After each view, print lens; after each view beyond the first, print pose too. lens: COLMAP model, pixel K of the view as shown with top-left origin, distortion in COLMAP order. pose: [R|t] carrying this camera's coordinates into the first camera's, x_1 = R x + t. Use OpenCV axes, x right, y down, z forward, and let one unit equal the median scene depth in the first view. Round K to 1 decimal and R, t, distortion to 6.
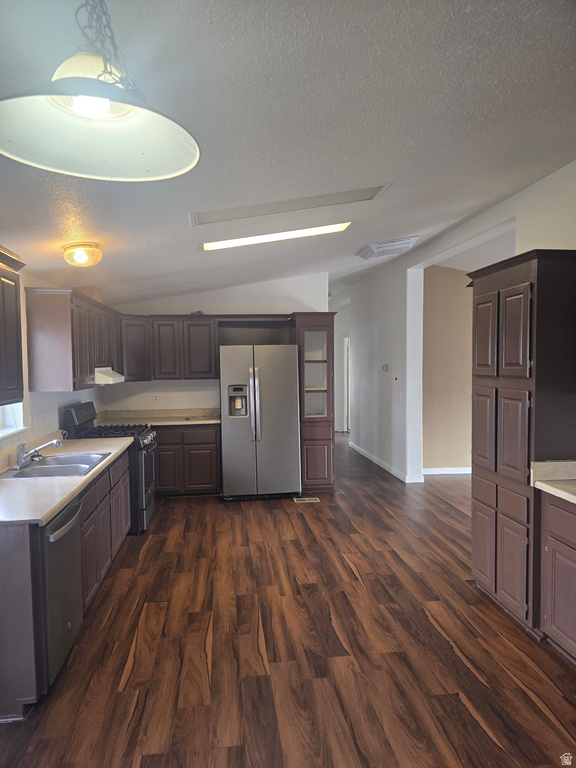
lens RADIAL K [[511.1, 0, 283.5], [0, 511.1, 394.4], [0, 0, 1]] dist [0.084374, -0.078602]
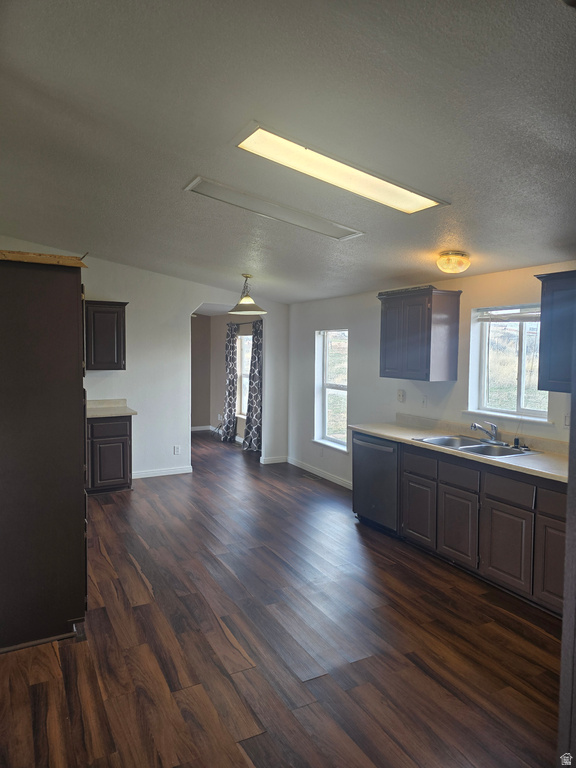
lens RADIAL K [[511.1, 0, 283.5], [0, 511.1, 394.4], [0, 0, 1]] dist [0.084374, -0.078602]
pose [[-0.934640, 0.037599, -0.353601, 0.367361], [-0.018661, 0.987838, 0.154365, -0.148049], [0.355105, 0.150875, -0.922571, 1.932902]]
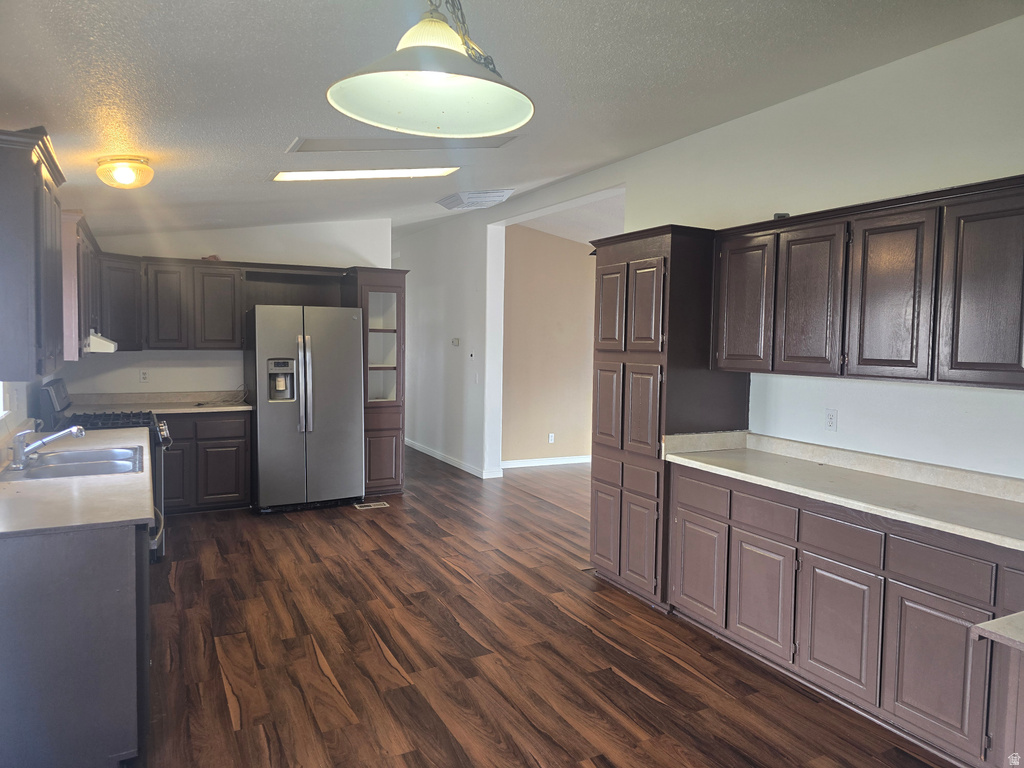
lens RADIAL K [[681.5, 0, 512.0], [0, 681.5, 384.0], [0, 0, 1]] dist [0.084374, -0.078602]
pose [[0.933658, 0.003309, 0.358150, -0.226090], [-0.005342, 0.999975, 0.004686, 0.021309], [-0.358126, -0.006288, 0.933652, -0.110366]]
